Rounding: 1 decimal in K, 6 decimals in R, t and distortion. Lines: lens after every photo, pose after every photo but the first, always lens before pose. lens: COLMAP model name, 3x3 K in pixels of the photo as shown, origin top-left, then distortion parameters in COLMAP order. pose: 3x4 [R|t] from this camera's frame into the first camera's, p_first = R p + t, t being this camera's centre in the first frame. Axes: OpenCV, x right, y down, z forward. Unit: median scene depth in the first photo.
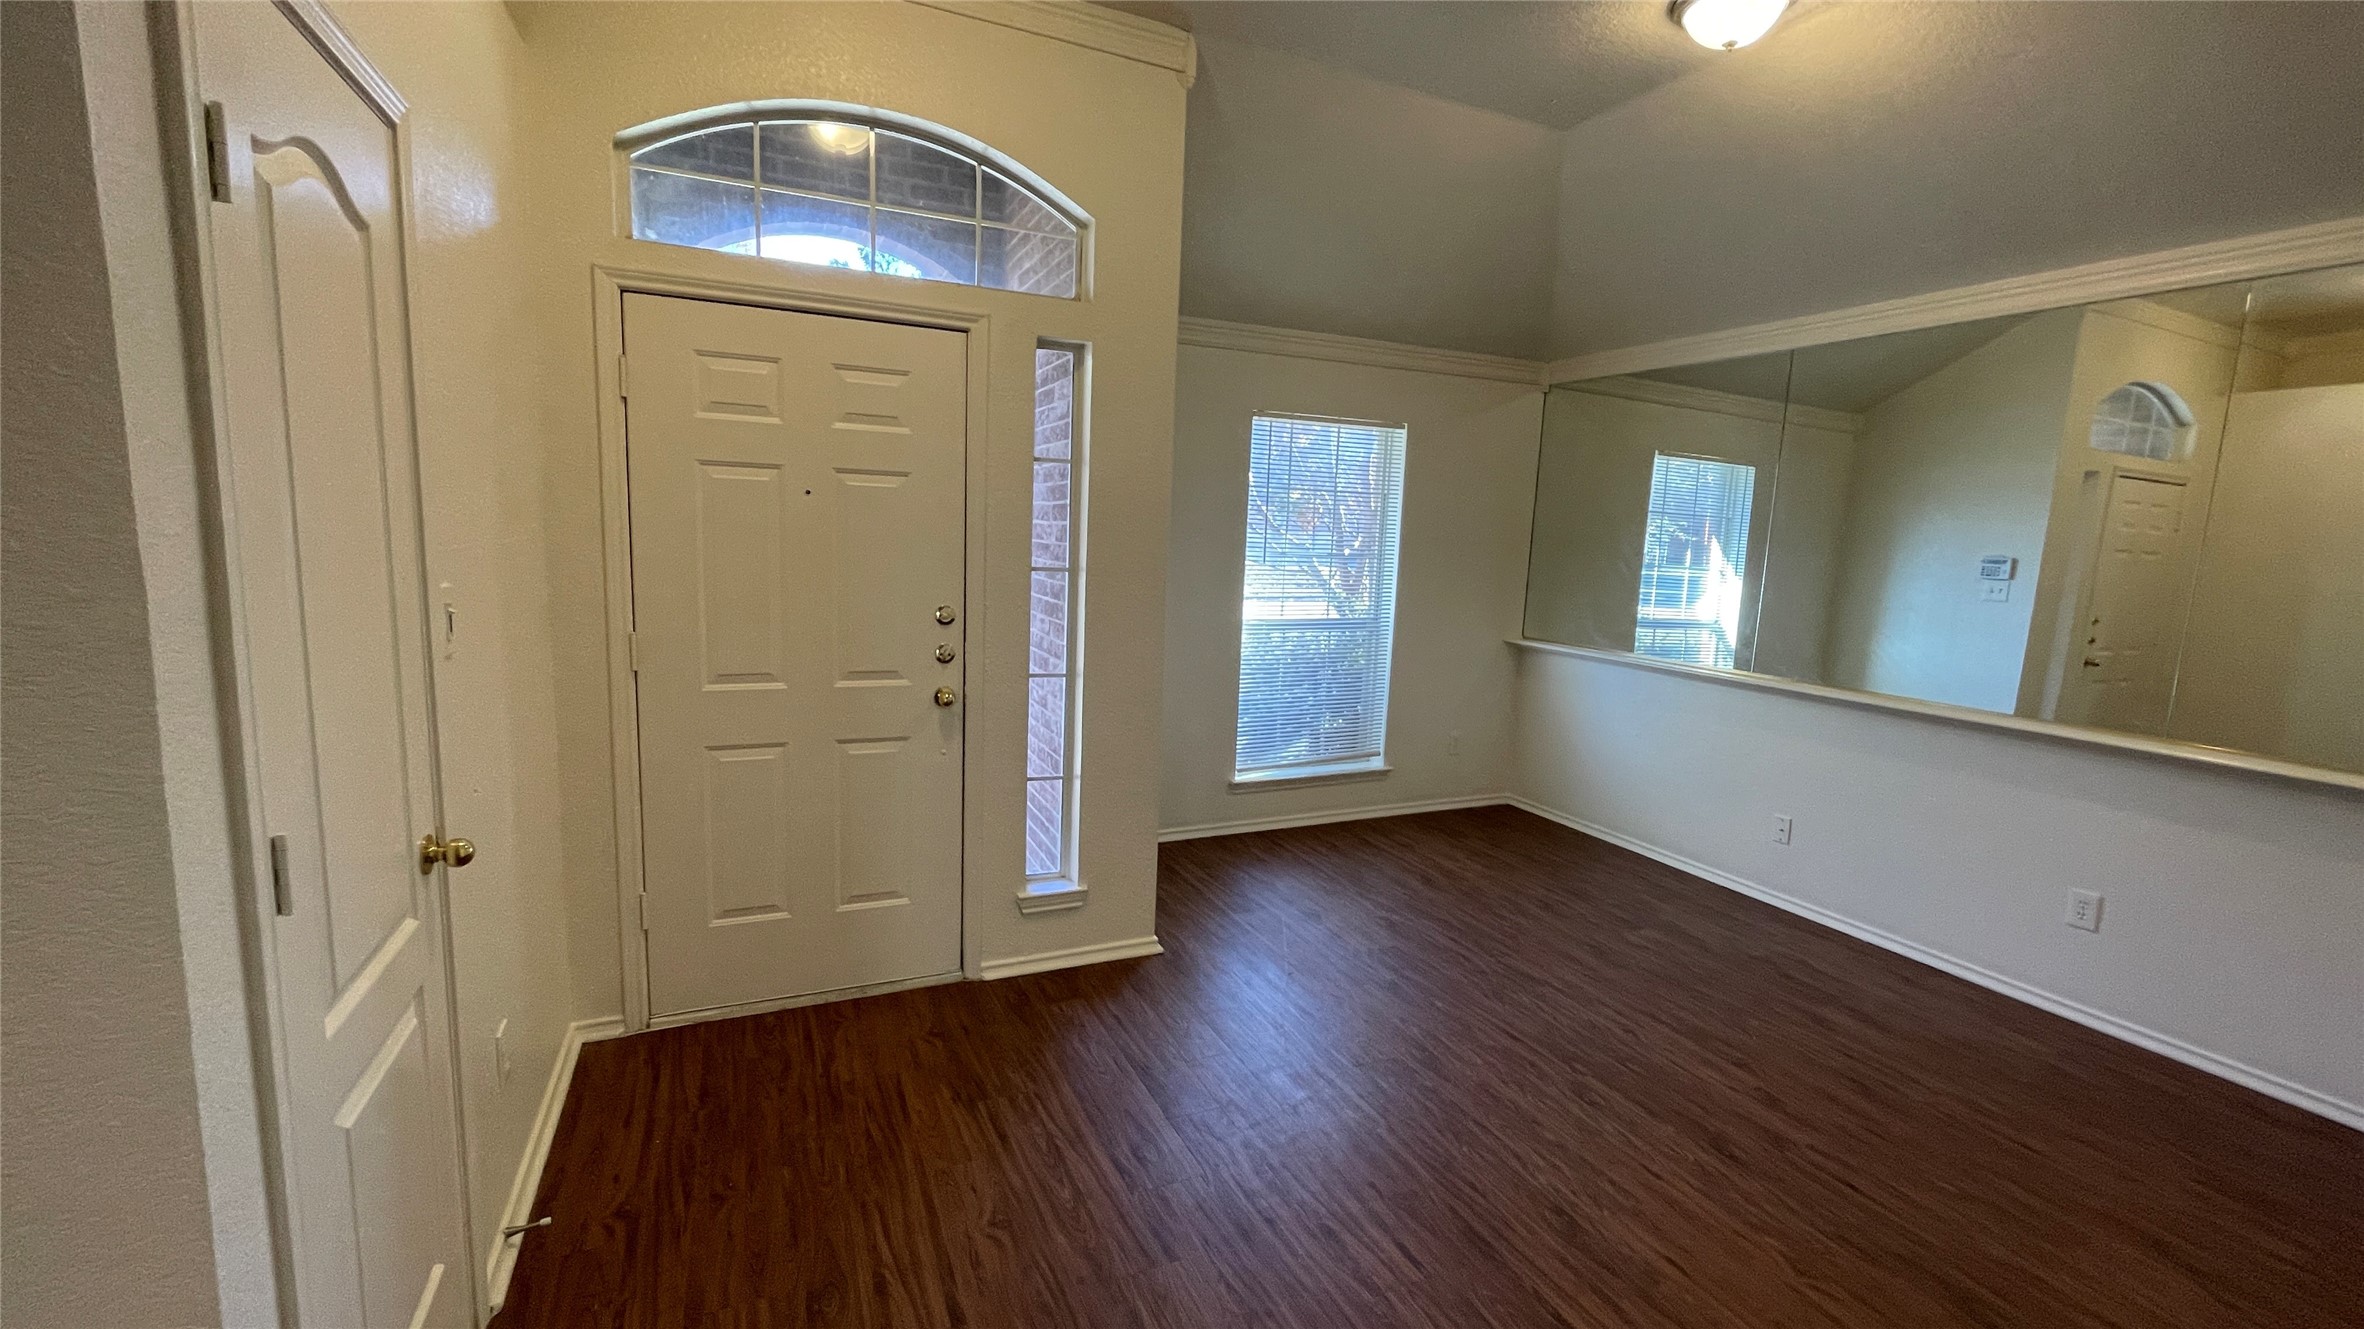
lens RADIAL K [[963.0, 0, 1179.3], [0, 963.0, 663.7], [0, 0, 1]] dist [-0.002855, 0.000756]
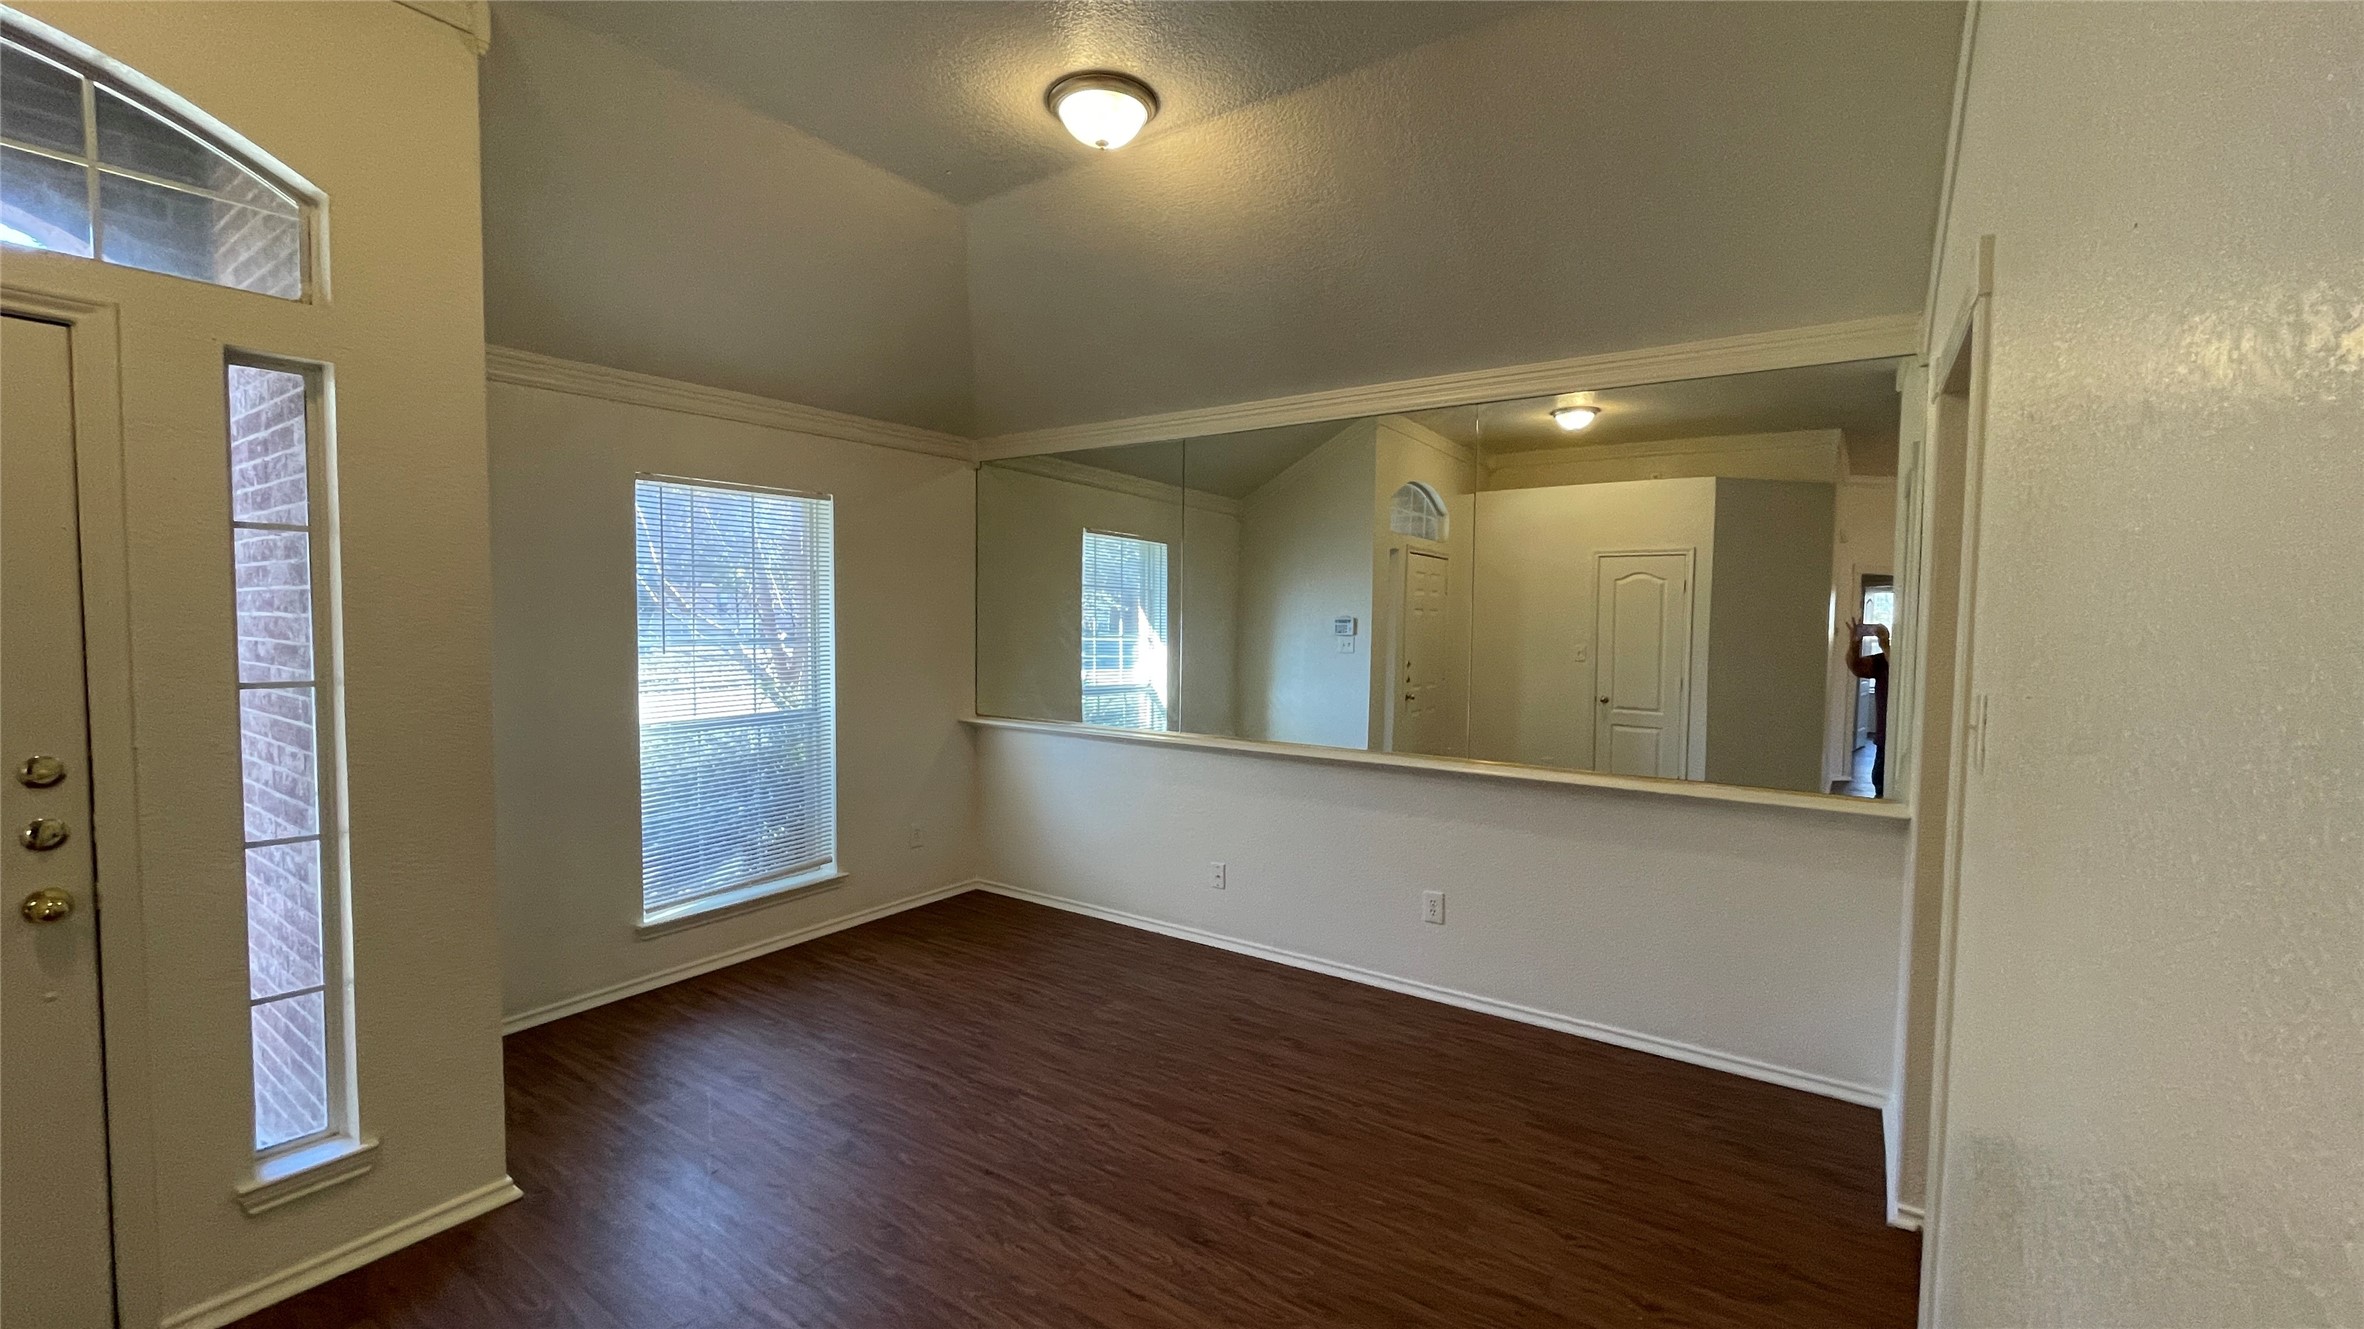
lens RADIAL K [[963.0, 0, 1187.8], [0, 963.0, 659.0], [0, 0, 1]] dist [-0.002855, 0.000756]
pose [[0.853761, -0.054849, 0.517769, 0.057644], [0.096579, 0.993861, -0.053968, -0.015816], [-0.511630, 0.096082, 0.853817, 0.080687]]
